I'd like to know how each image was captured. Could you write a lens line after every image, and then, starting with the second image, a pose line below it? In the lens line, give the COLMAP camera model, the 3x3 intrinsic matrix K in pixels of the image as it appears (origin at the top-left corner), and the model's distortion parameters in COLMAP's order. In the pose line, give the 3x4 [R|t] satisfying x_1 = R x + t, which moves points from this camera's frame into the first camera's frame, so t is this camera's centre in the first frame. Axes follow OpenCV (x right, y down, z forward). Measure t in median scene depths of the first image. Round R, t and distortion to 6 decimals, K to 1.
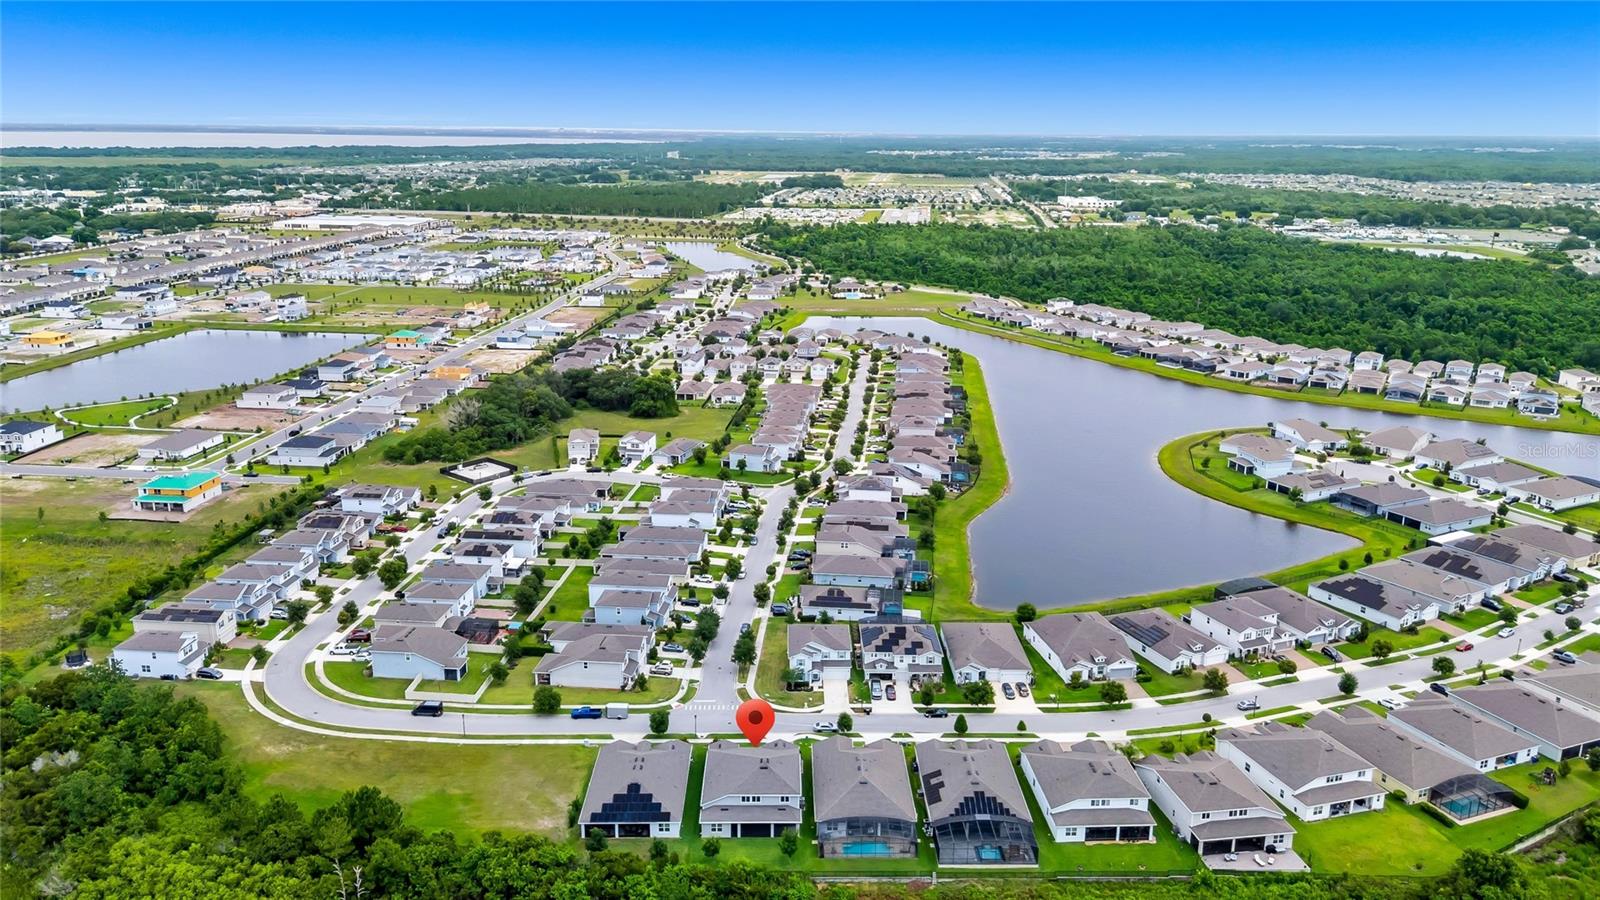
lens RADIAL K [[1180.9, 0, 807.1], [0, 1180.9, 447.1], [0, 0, 1]] dist [0.084392, -0.079068]
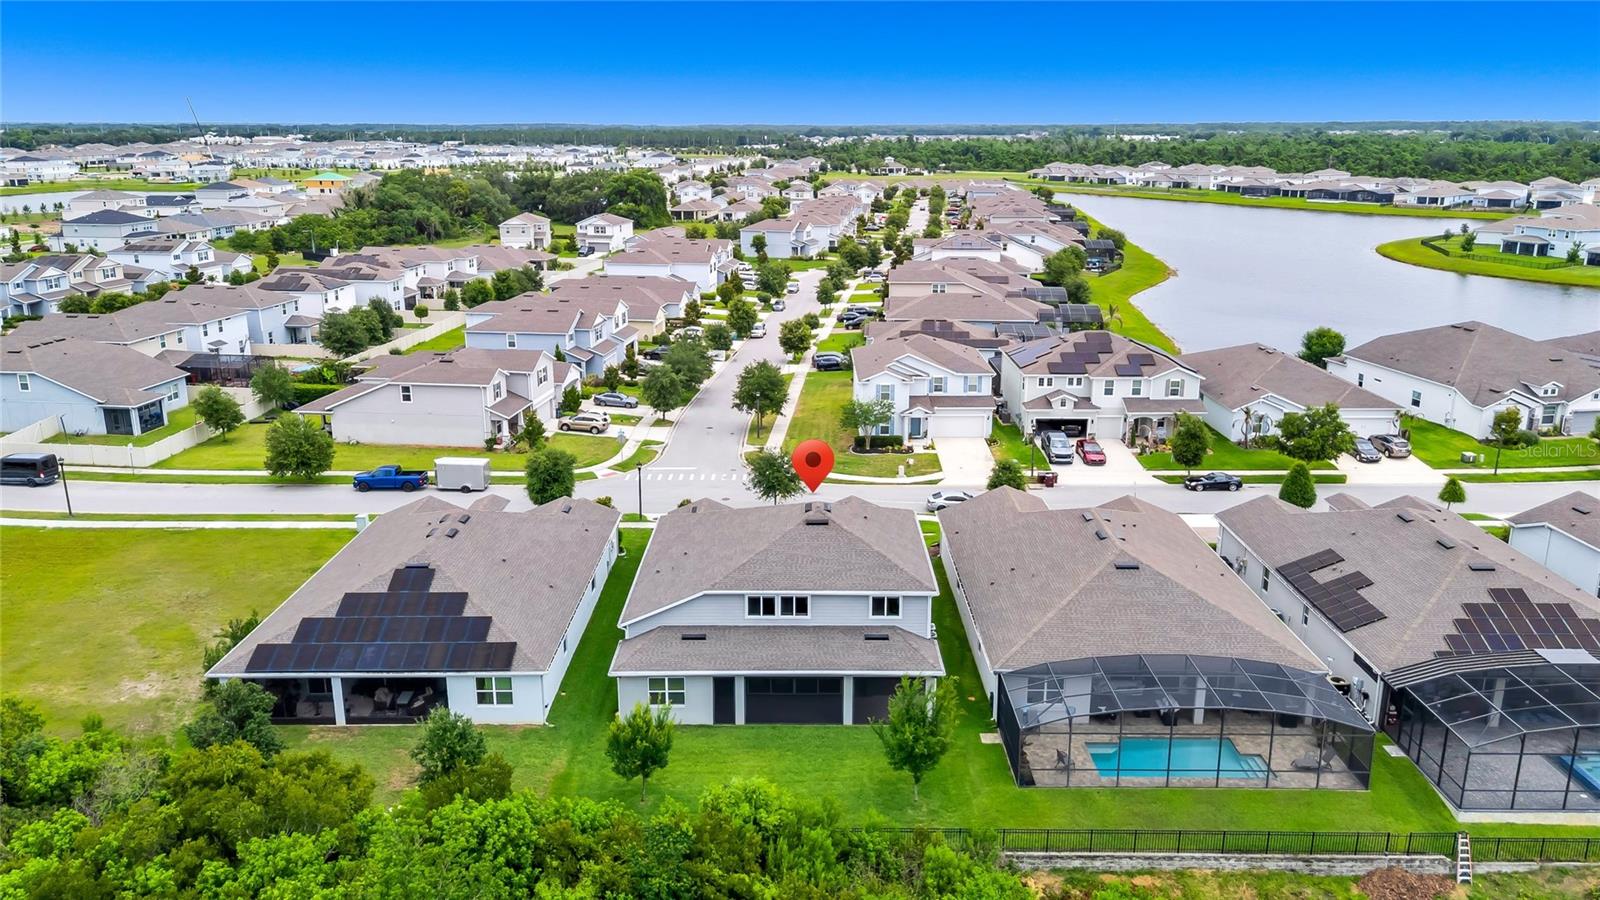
lens RADIAL K [[1180.9, 0, 807.1], [0, 1180.9, 447.1], [0, 0, 1]] dist [0.084392, -0.079068]
pose [[0.999813, -0.003308, -0.019052, -0.032698], [0.003343, 0.999993, 0.001777, 0.248052], [0.019046, -0.001840, 0.999817, 0.673075]]
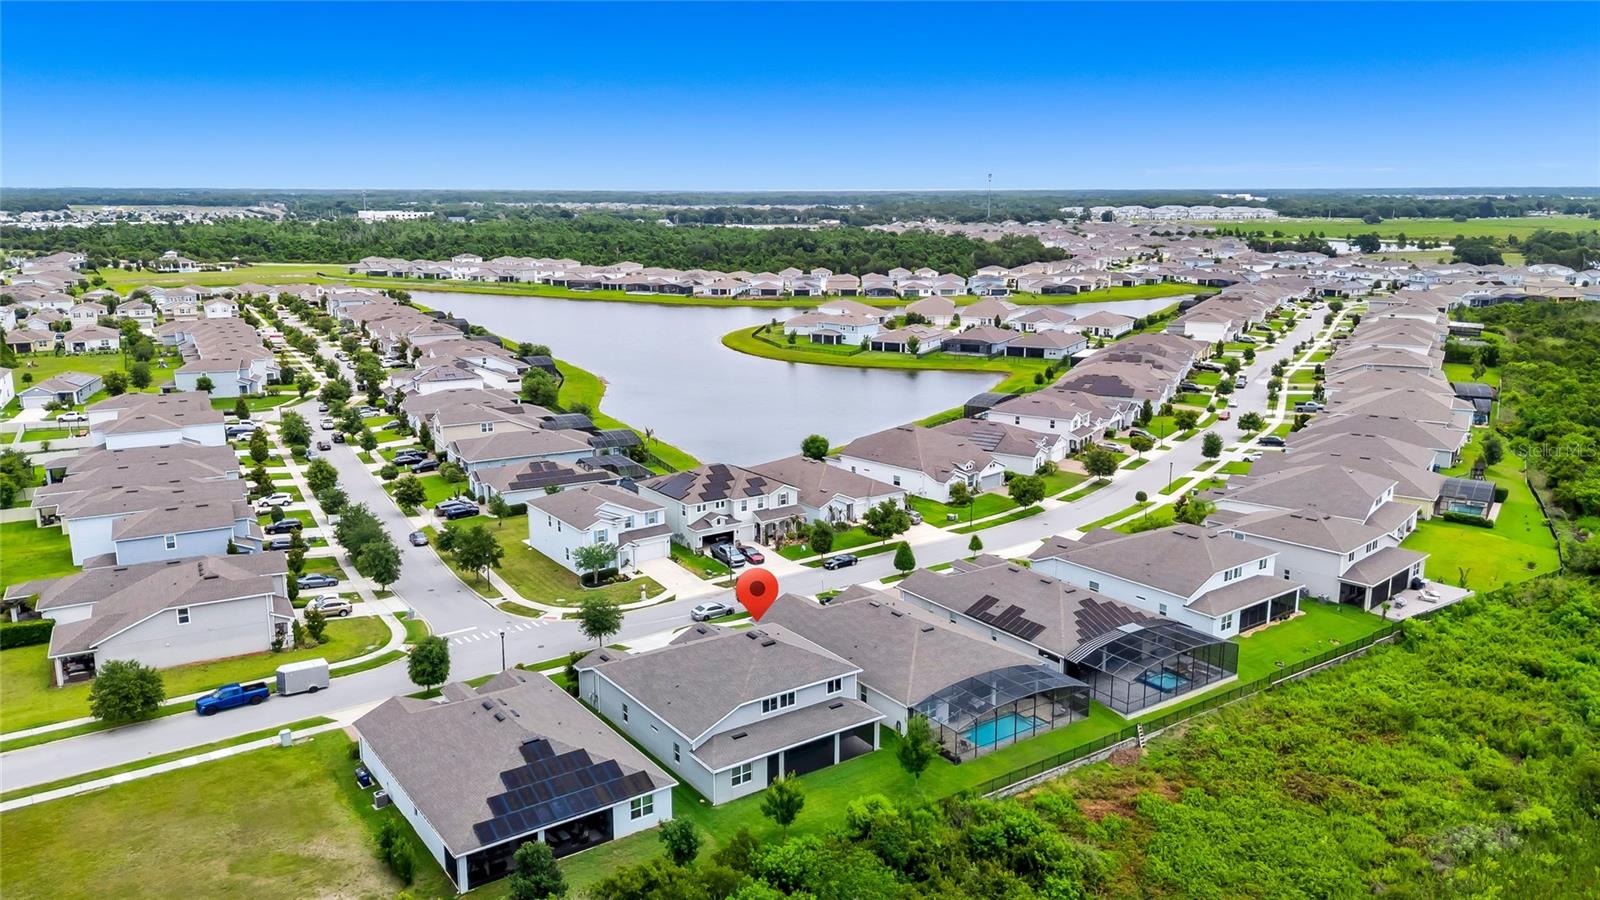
lens RADIAL K [[1180.9, 0, 807.1], [0, 1180.9, 447.1], [0, 0, 1]] dist [0.084392, -0.079068]
pose [[0.825351, -0.128207, 0.549872, -0.286415], [0.153506, 0.988148, -0.000015, 0.189980], [-0.543353, 0.084421, 0.835249, 0.566089]]
